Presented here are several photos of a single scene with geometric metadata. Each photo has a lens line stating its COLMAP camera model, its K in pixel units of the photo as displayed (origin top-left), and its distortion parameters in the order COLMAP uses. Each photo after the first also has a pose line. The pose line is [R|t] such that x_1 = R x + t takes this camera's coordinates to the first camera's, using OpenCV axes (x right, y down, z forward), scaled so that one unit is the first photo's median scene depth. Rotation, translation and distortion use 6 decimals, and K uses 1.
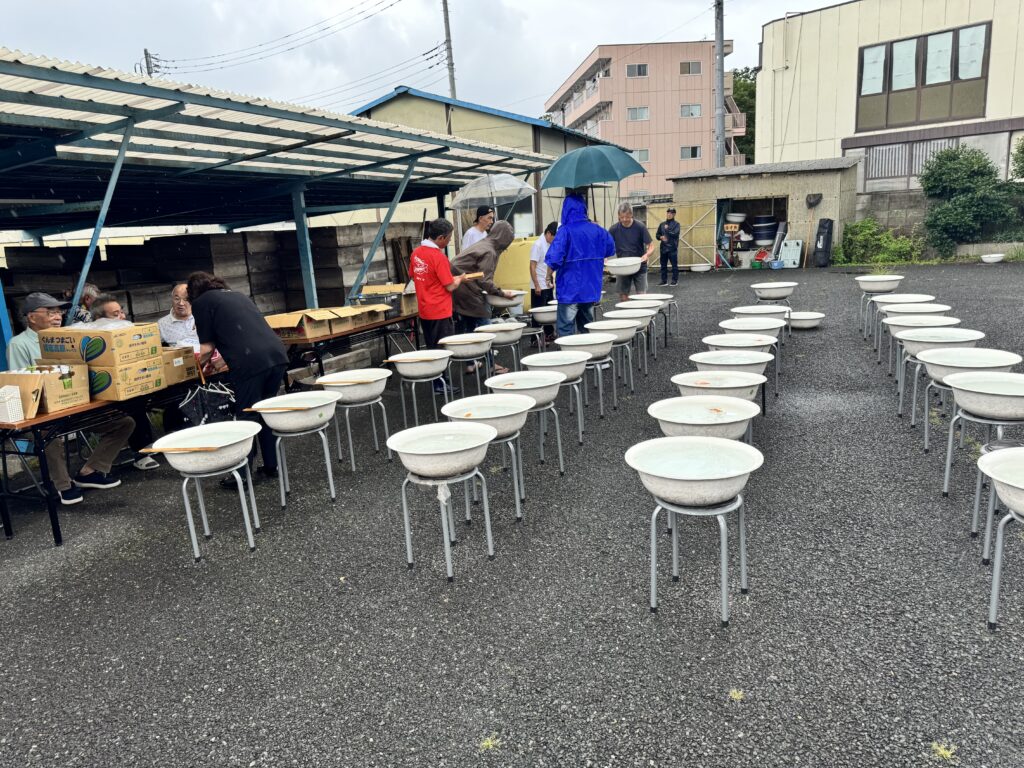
lens RADIAL K [[737.3, 0, 512.0], [0, 737.3, 384.0], [0, 0, 1]] dist [0.008274, -0.005542]
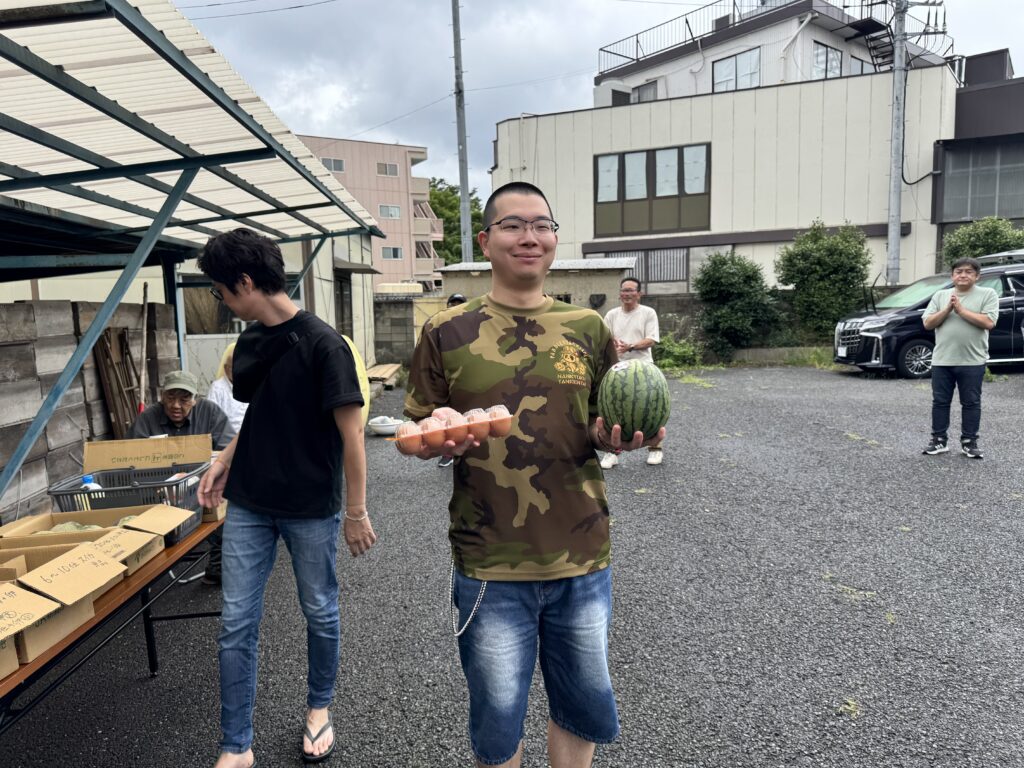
lens RADIAL K [[721.4, 0, 512.0], [0, 721.4, 384.0], [0, 0, 1]] dist [0.116727, -0.182508]
pose [[0.905704, -0.011524, 0.423753, -0.062980], [0.067326, 0.990853, -0.116954, -0.041659], [-0.418529, 0.134455, 0.898195, 0.218719]]
